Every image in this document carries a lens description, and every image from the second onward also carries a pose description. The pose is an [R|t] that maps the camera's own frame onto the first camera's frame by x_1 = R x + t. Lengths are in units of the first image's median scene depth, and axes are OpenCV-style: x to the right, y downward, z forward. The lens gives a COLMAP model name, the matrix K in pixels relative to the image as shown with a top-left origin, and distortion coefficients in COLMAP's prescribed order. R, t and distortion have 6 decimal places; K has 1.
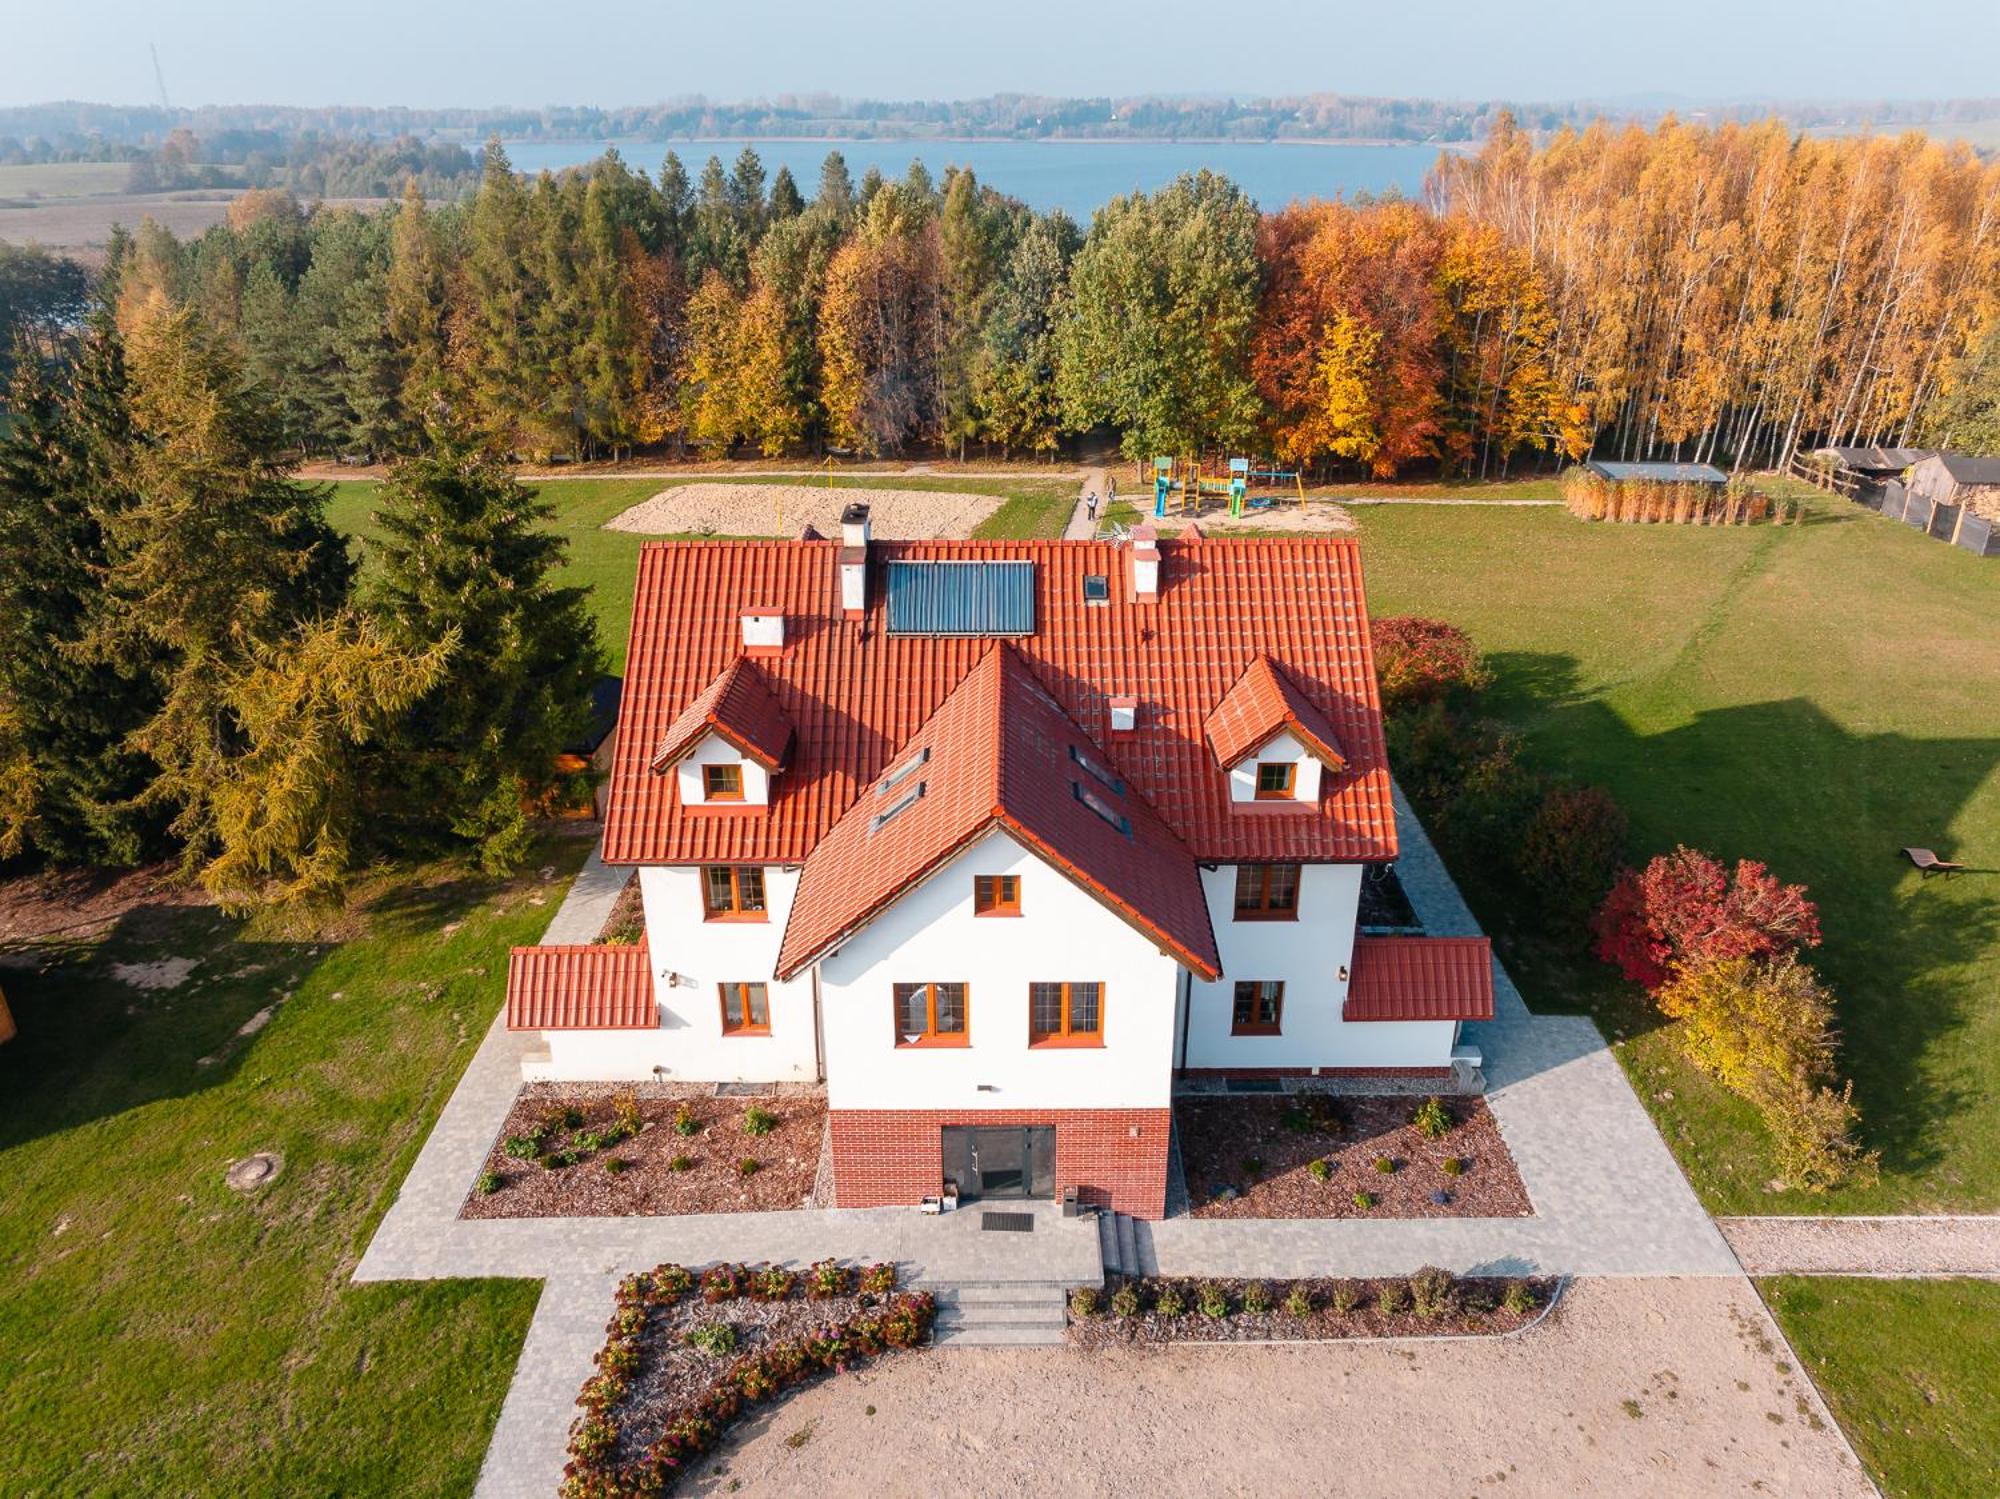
lens RADIAL K [[1660.8, 0, 1000.0], [0, 1660.8, 749.5], [0, 0, 1]] dist [-0.073707, -0.008906]
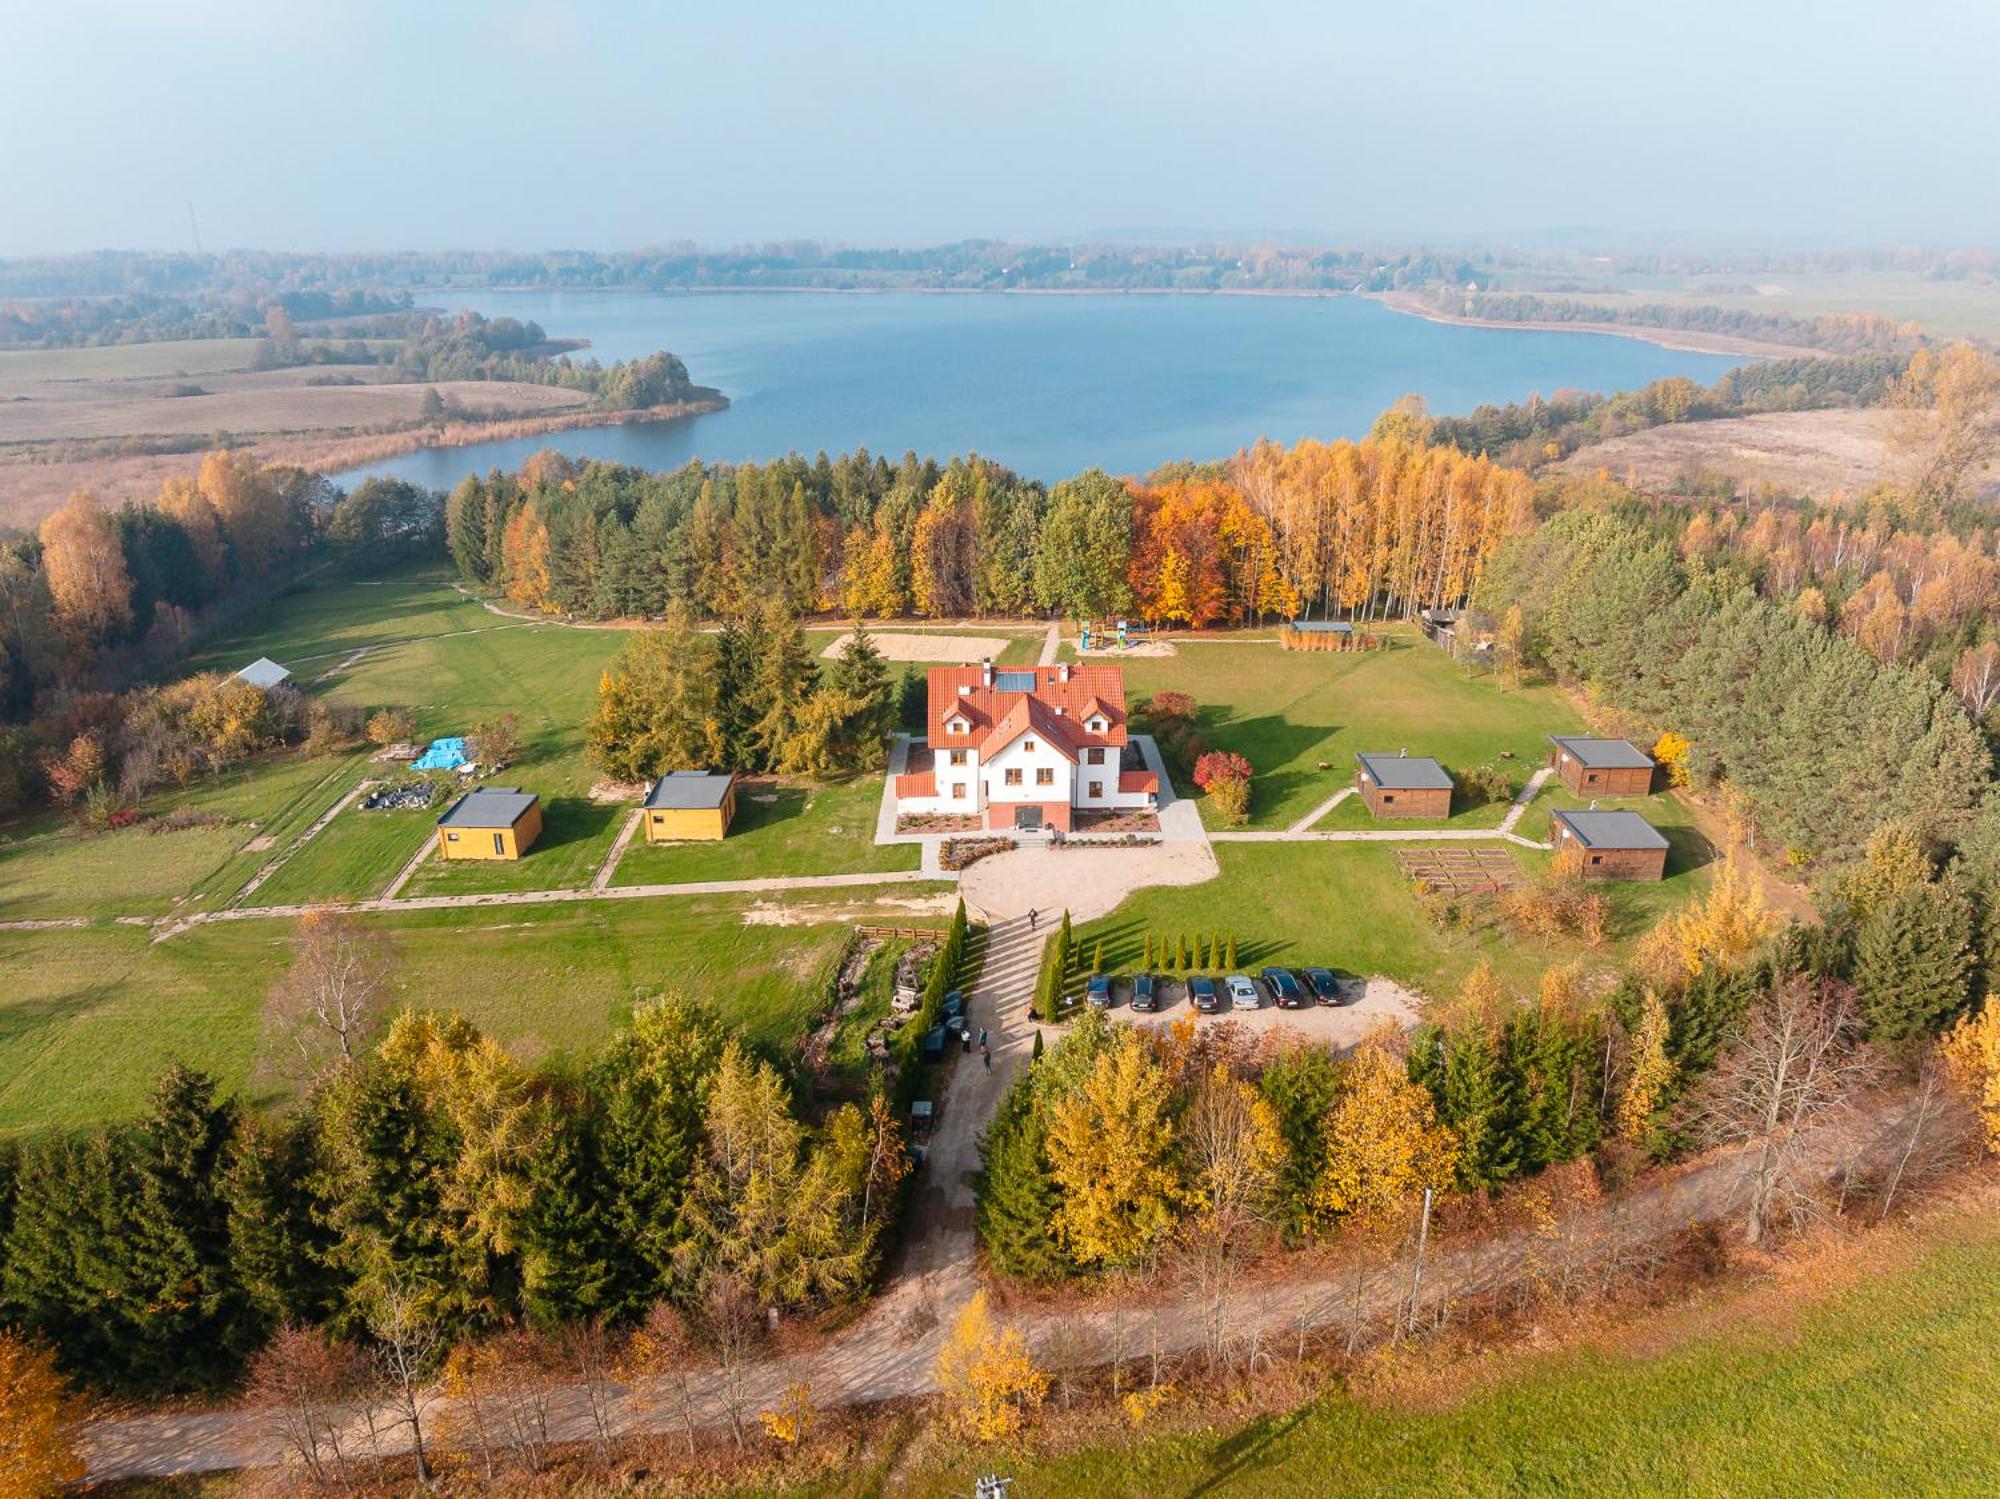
lens RADIAL K [[1660.8, 0, 1000.0], [0, 1660.8, 749.5], [0, 0, 1]] dist [-0.073707, -0.008906]
pose [[0.999754, -0.007931, 0.020698, -0.052599], [0.009256, 0.997860, -0.064724, 0.116857], [-0.020141, 0.064900, 0.997689, -1.052884]]
